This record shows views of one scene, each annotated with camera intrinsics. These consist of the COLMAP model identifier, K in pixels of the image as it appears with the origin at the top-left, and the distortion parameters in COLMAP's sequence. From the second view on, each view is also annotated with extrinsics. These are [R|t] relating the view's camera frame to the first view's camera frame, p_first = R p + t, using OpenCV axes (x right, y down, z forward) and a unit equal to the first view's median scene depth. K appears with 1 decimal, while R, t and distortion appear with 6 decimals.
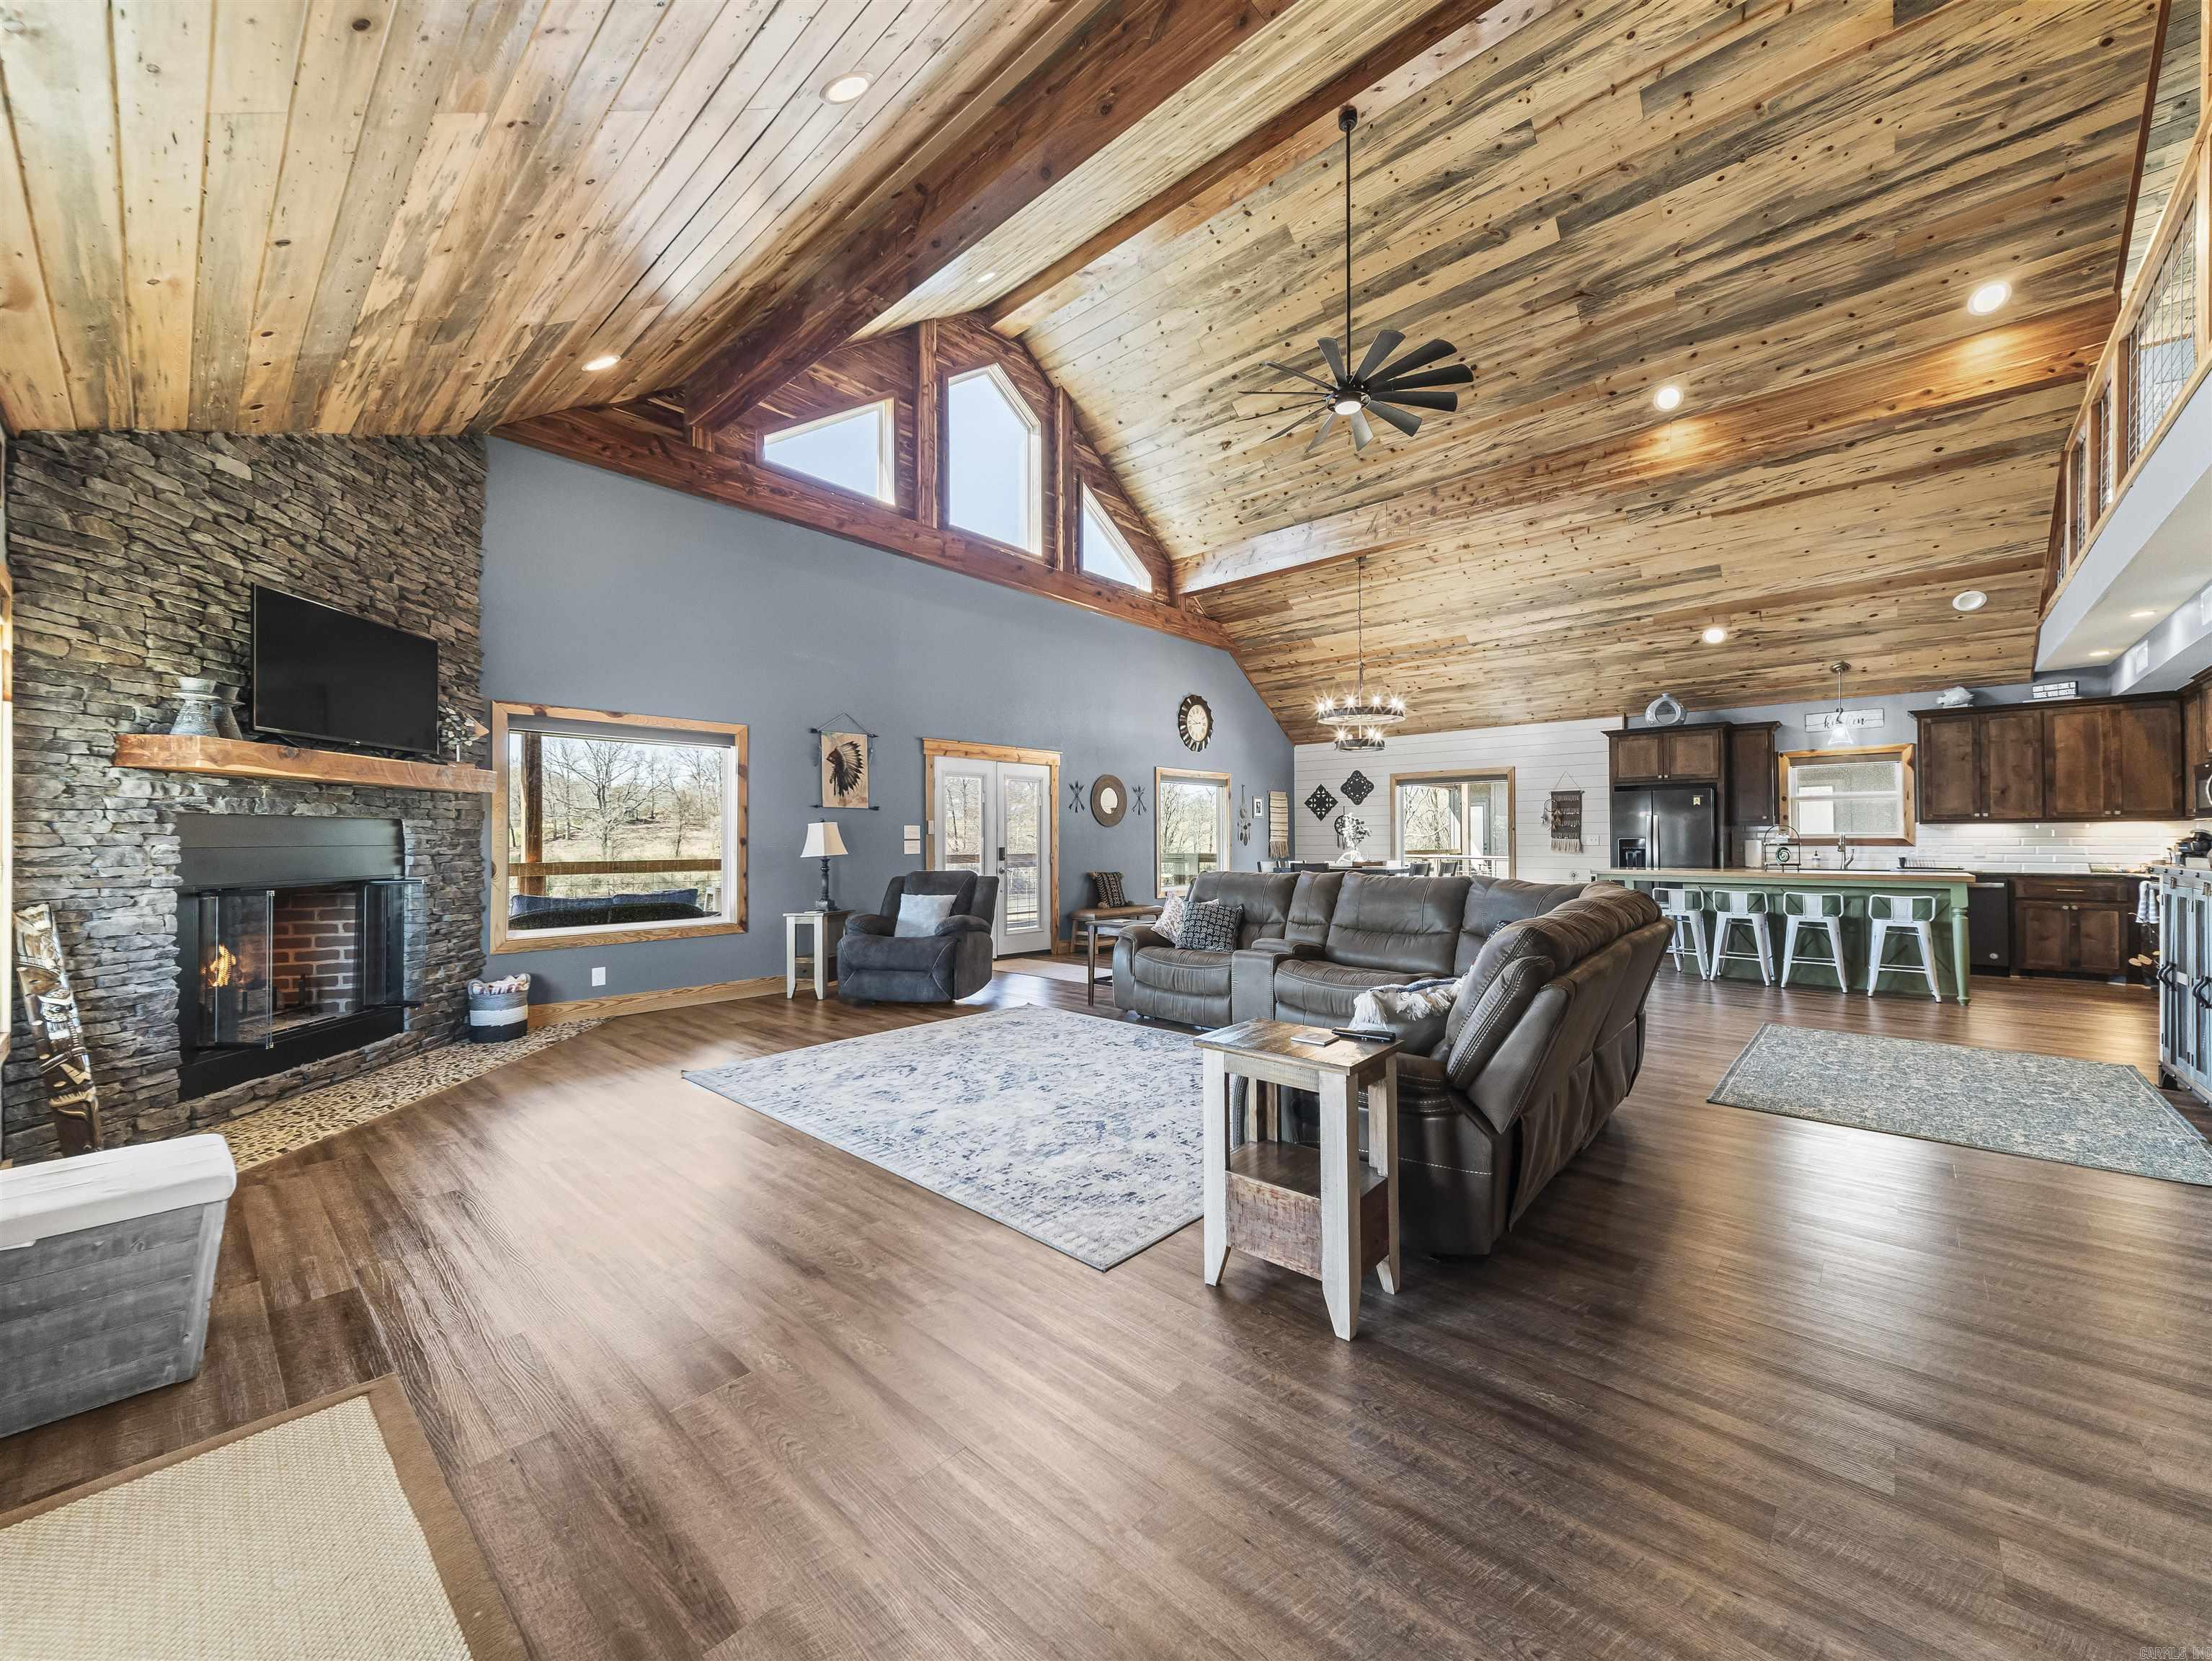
lens RADIAL K [[856.2, 0, 1113.8], [0, 856.2, 829.4], [0, 0, 1]] dist [0.032570, -0.010098]
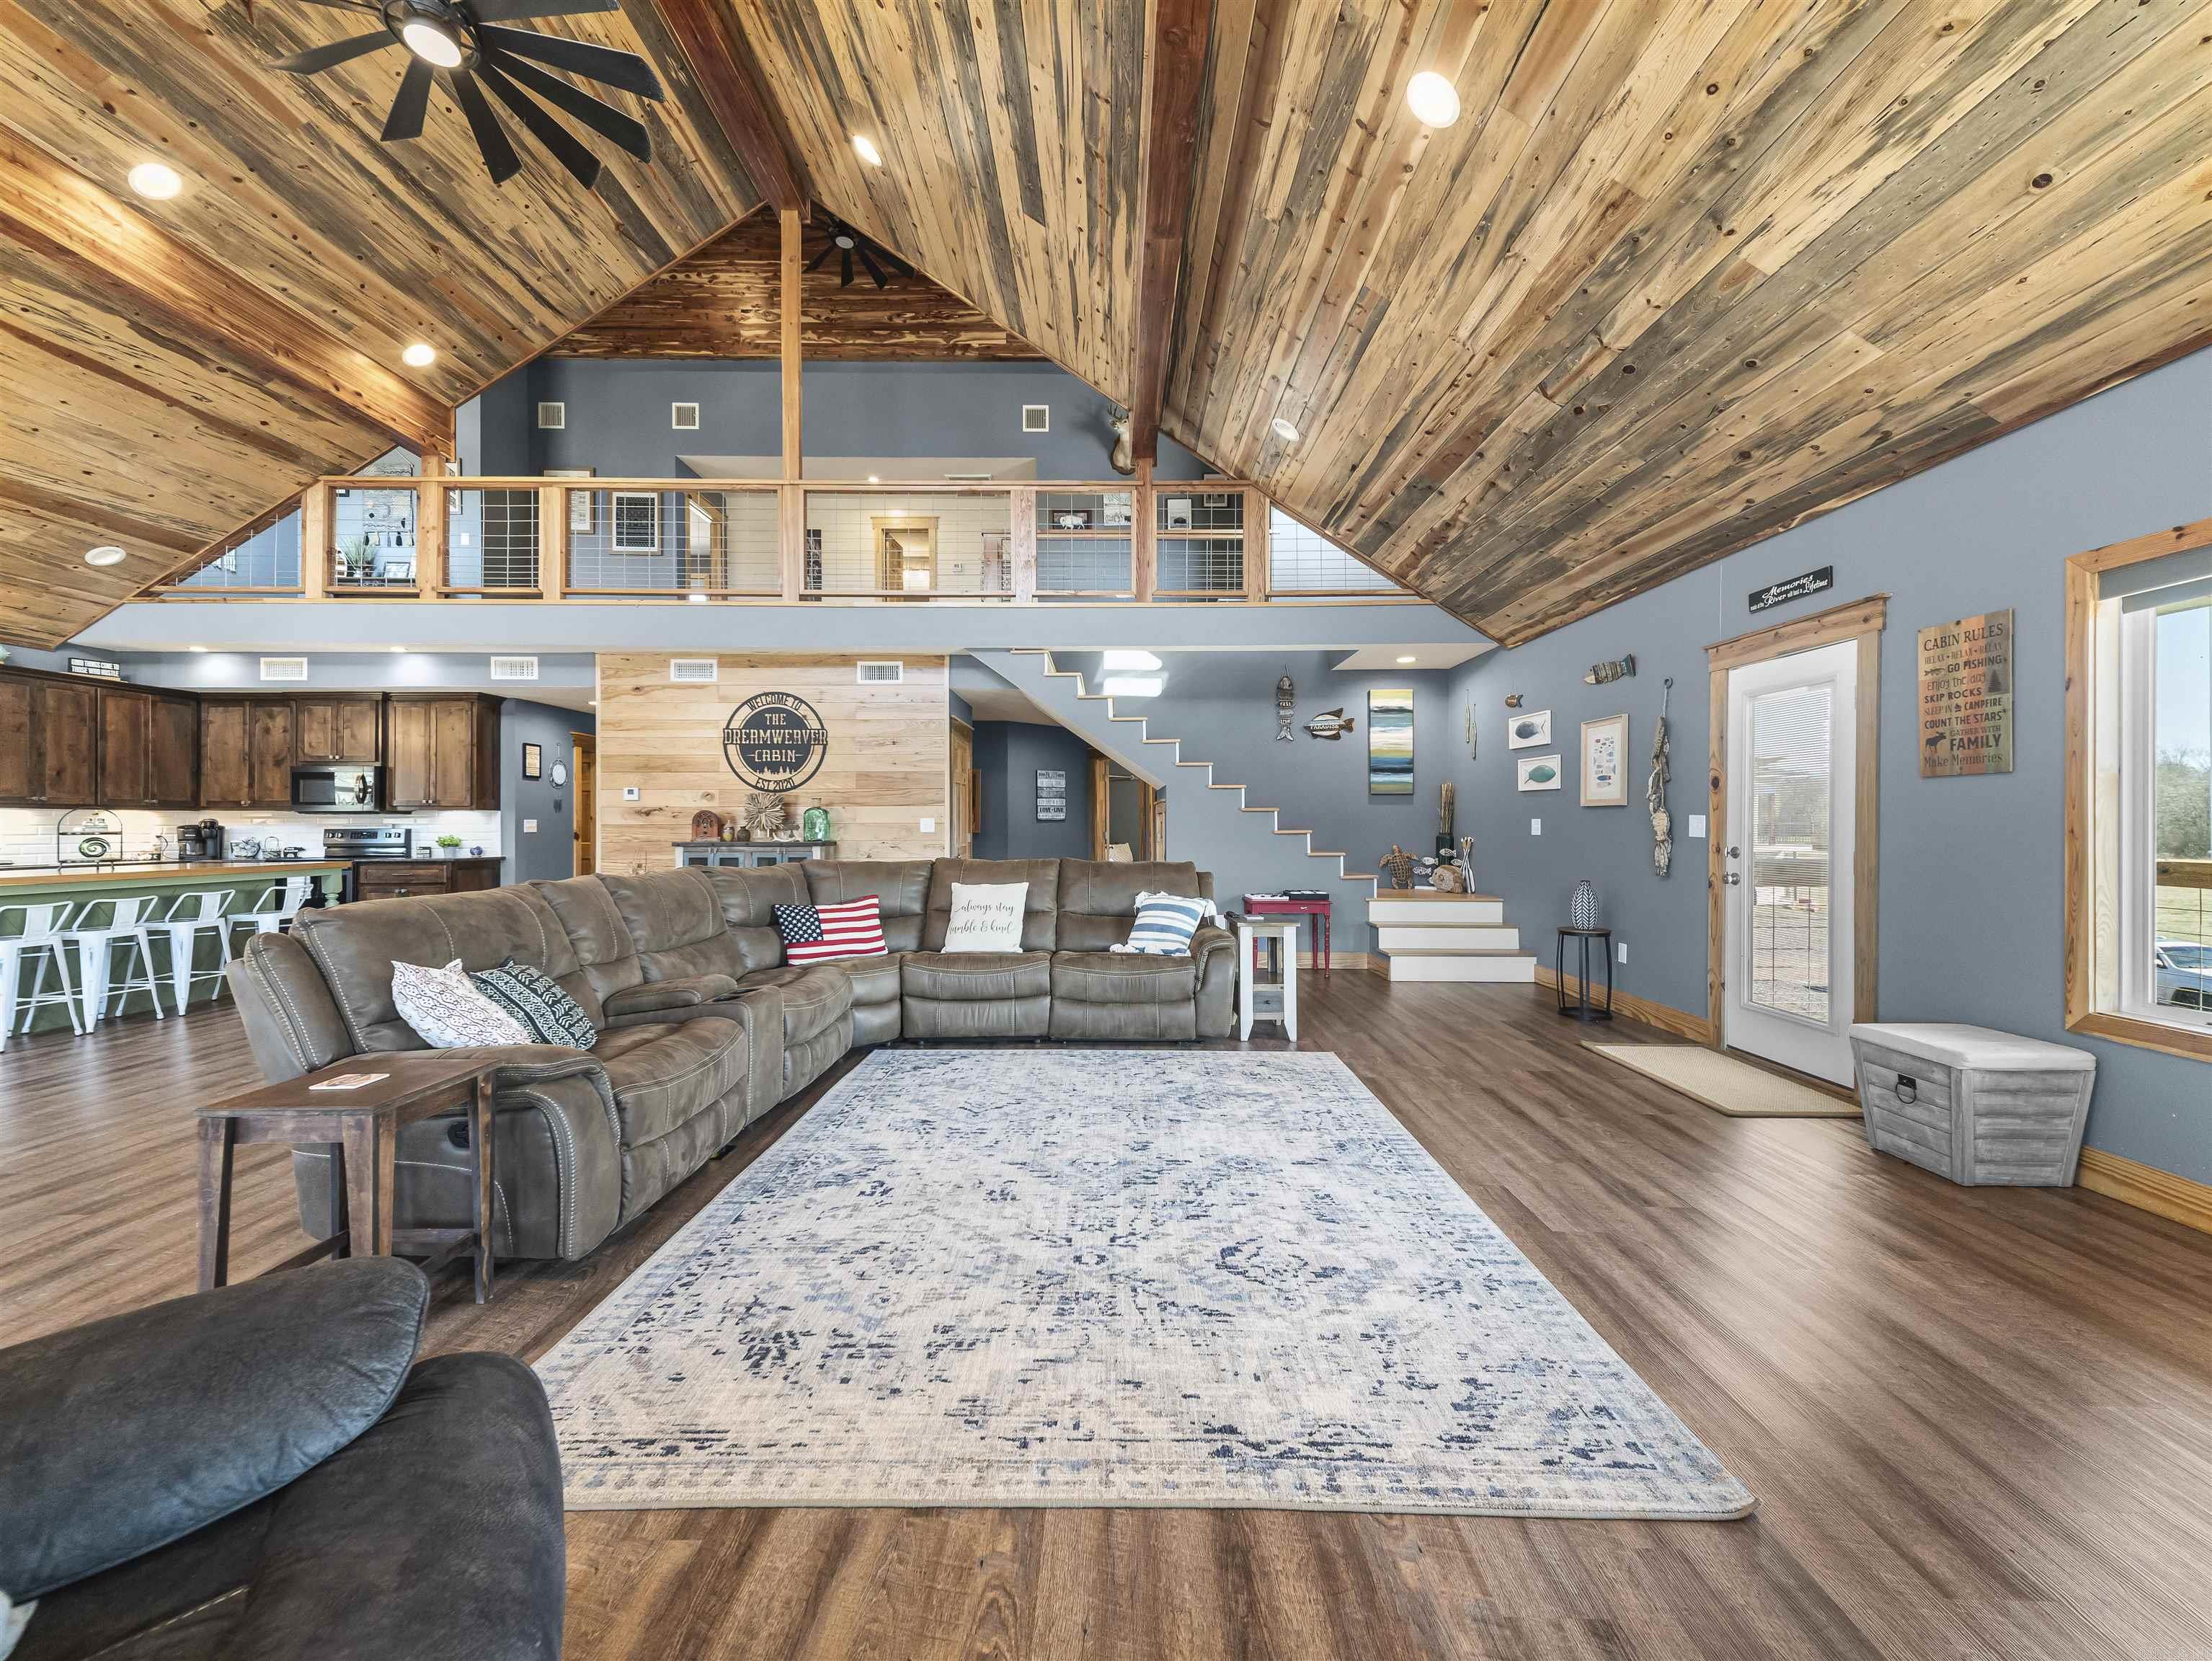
lens RADIAL K [[856.2, 0, 1114.3], [0, 856.2, 812.1], [0, 0, 1]] dist [0.032570, -0.010098]
pose [[-0.671638, 0.014994, 0.740728, -0.405119], [-0.005883, 0.999656, -0.025570, 0.014118], [-0.740856, -0.021531, -0.671319, 0.978268]]
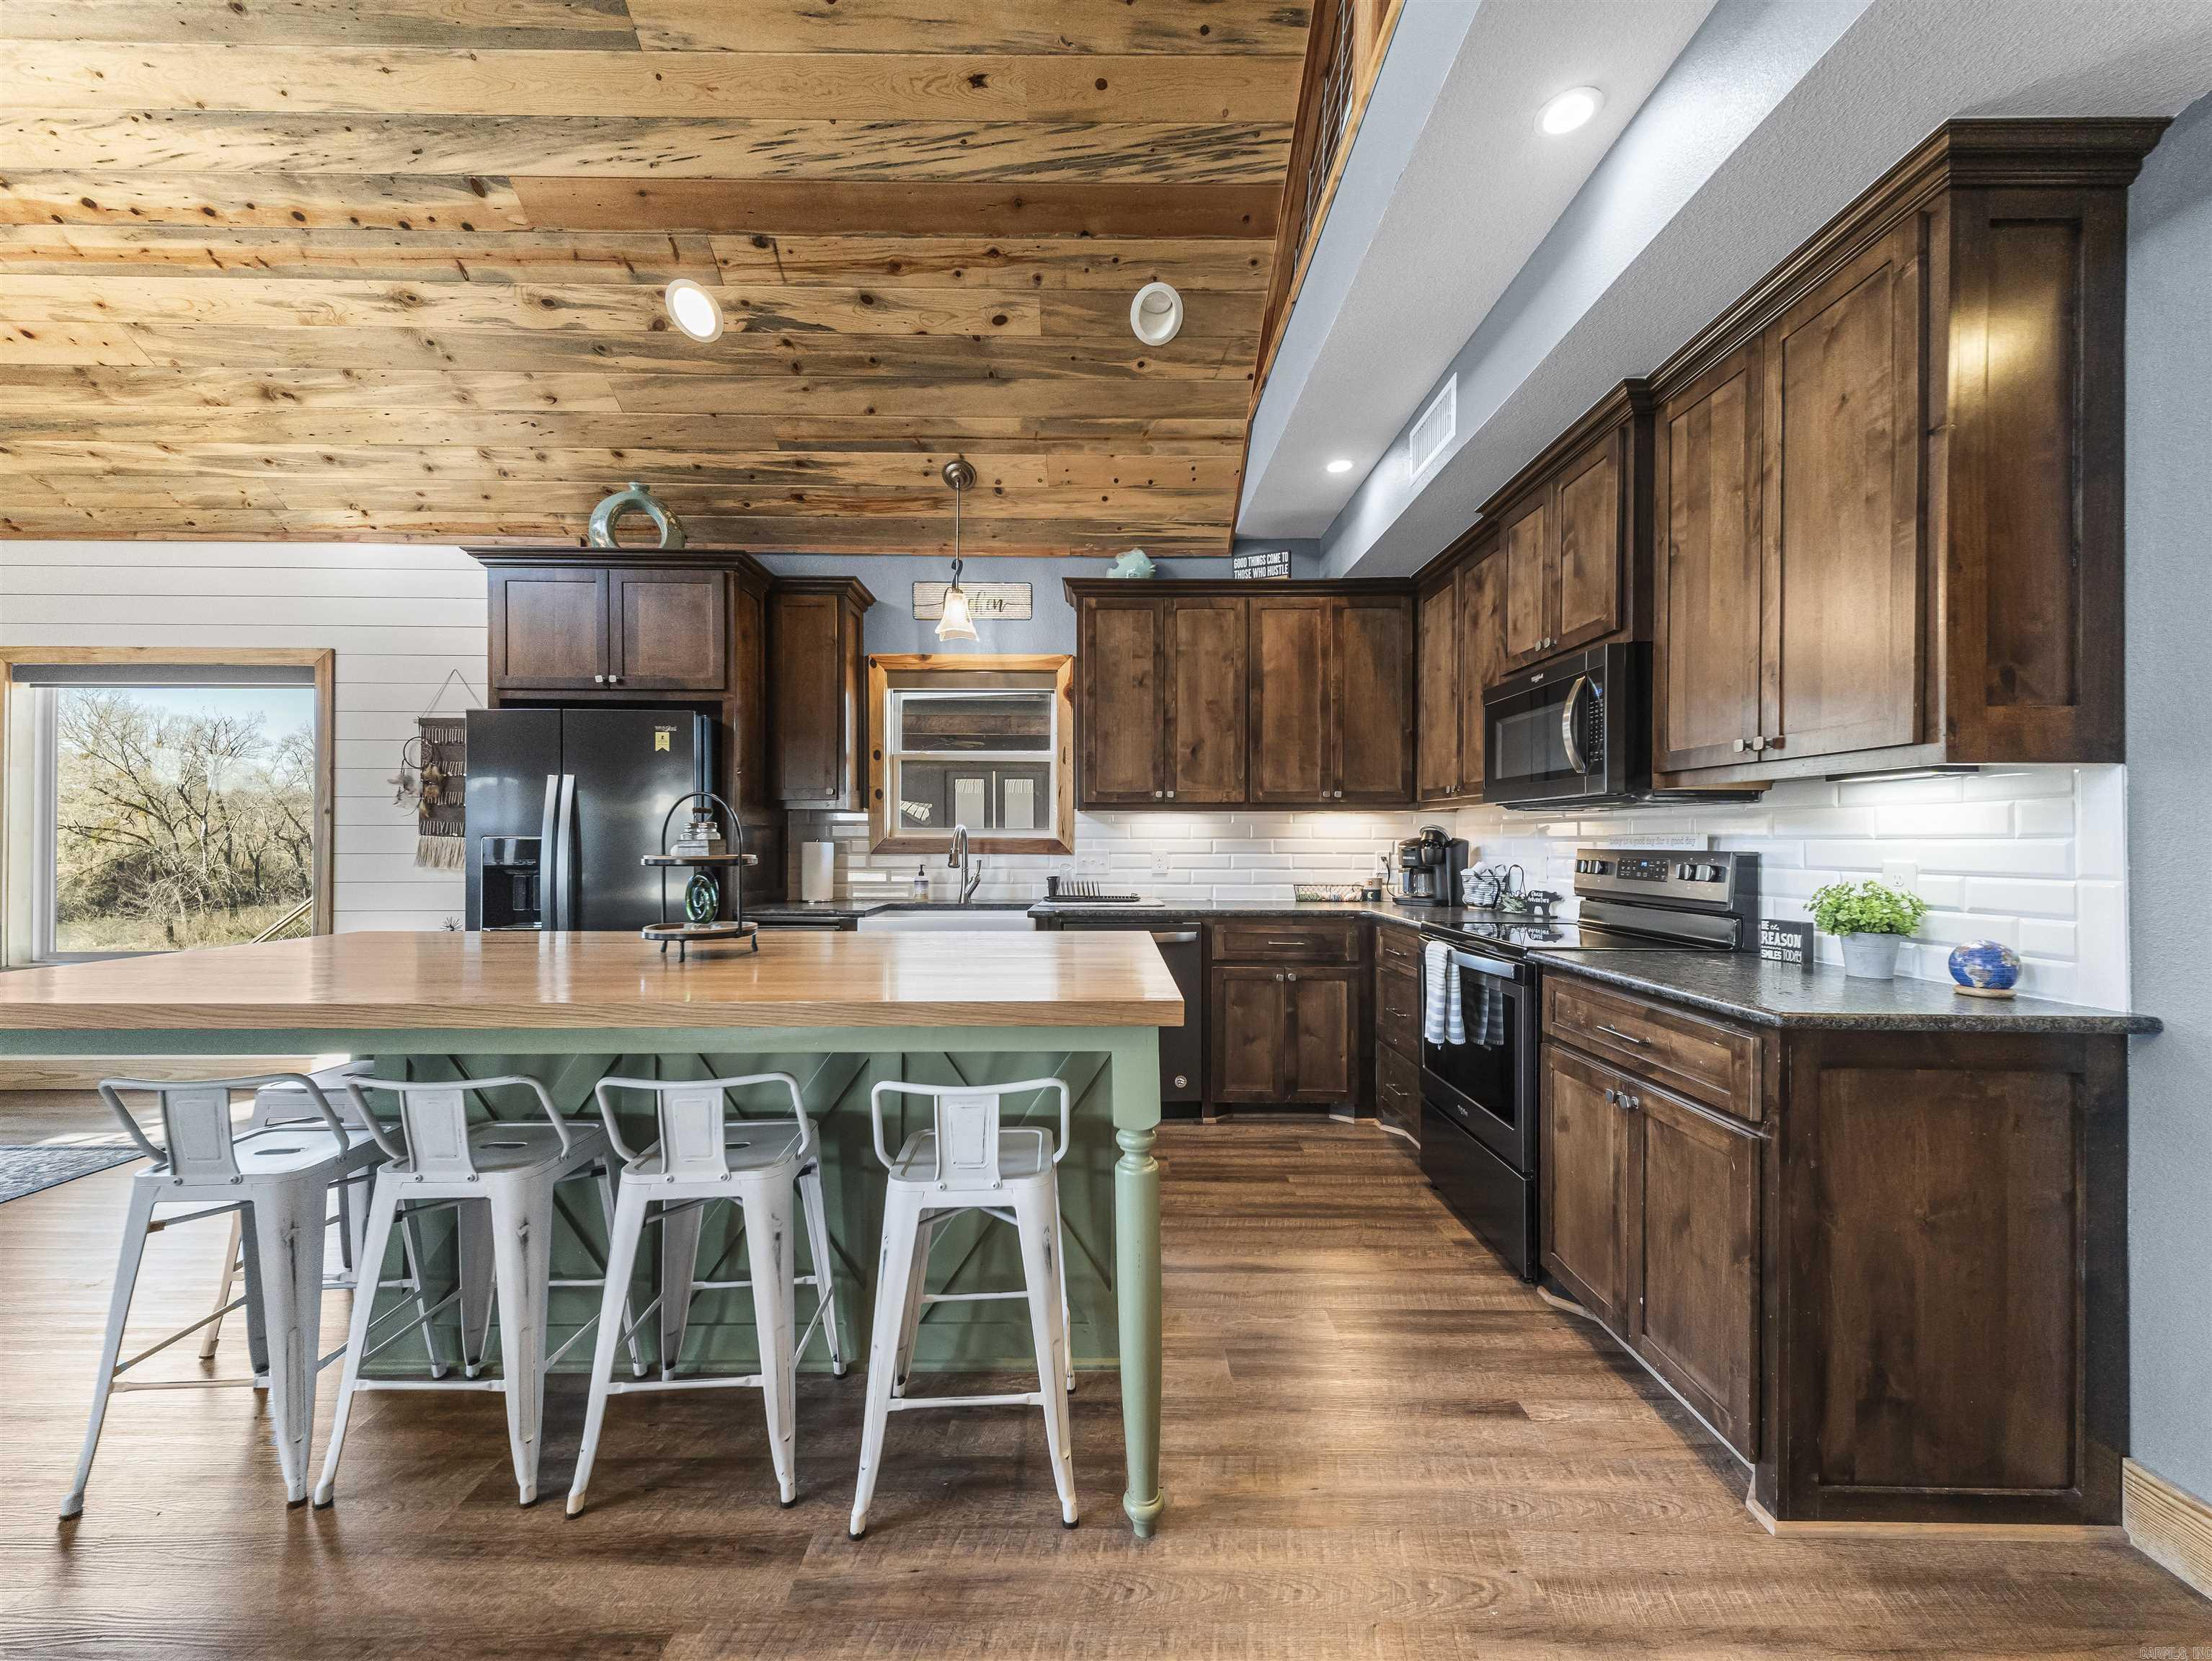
lens RADIAL K [[856.2, 0, 1100.7], [0, 856.2, 838.3], [0, 0, 1]] dist [0.032570, -0.010098]
pose [[0.741746, 0.004479, 0.670666, 0.769251], [-0.013915, 0.999865, 0.008712, 0.006423], [-0.670536, -0.015794, 0.741709, 0.799777]]
